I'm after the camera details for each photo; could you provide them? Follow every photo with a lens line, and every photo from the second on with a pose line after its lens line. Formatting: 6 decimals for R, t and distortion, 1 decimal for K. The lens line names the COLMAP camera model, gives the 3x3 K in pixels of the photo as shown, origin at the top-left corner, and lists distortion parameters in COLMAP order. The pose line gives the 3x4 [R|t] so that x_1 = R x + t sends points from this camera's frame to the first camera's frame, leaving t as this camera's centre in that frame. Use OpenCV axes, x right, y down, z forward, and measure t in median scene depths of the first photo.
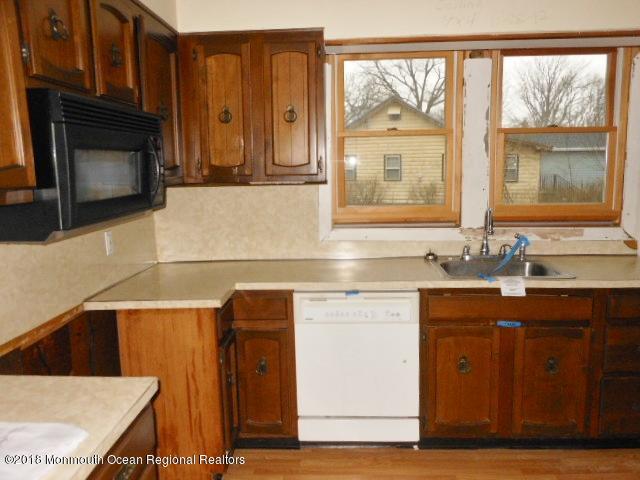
lens RADIAL K [[513.1, 0, 311.6], [0, 513.1, 237.5], [0, 0, 1]] dist [0.036836, -0.097659]
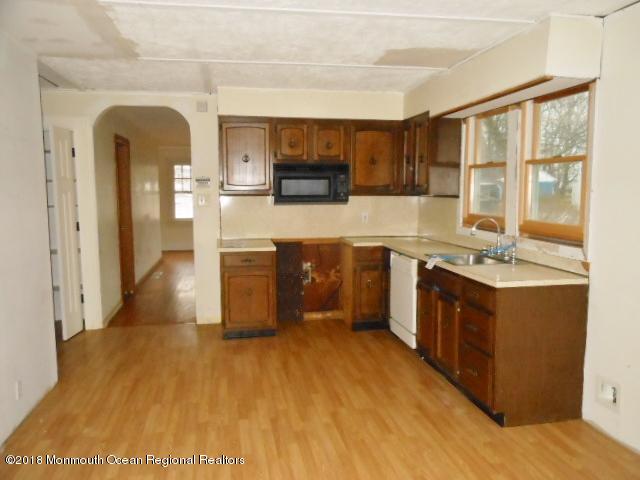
lens RADIAL K [[513.1, 0, 311.6], [0, 513.1, 237.5], [0, 0, 1]] dist [0.036836, -0.097659]
pose [[0.222047, 0.111866, -0.968597, 1.718218], [-0.146107, 0.985998, 0.080381, -0.052819], [0.964027, 0.123671, 0.235282, 0.234724]]
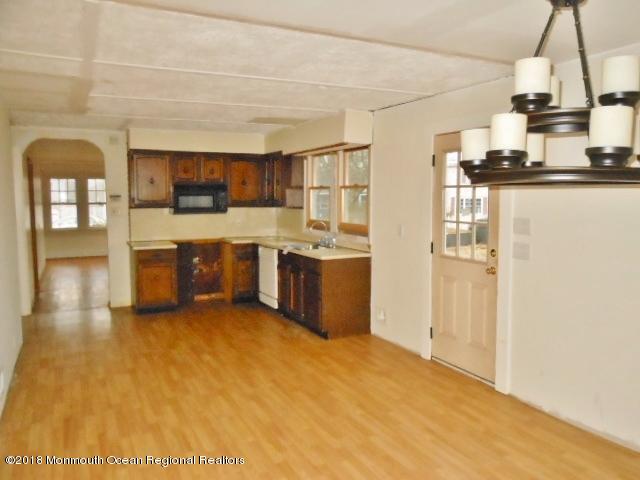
lens RADIAL K [[513.1, 0, 311.6], [0, 513.1, 237.5], [0, 0, 1]] dist [0.036836, -0.097659]
pose [[0.479521, 0.085922, -0.873314, 2.474934], [-0.136991, 0.990323, 0.022214, -0.037154], [0.866771, 0.108984, 0.486652, -0.124750]]
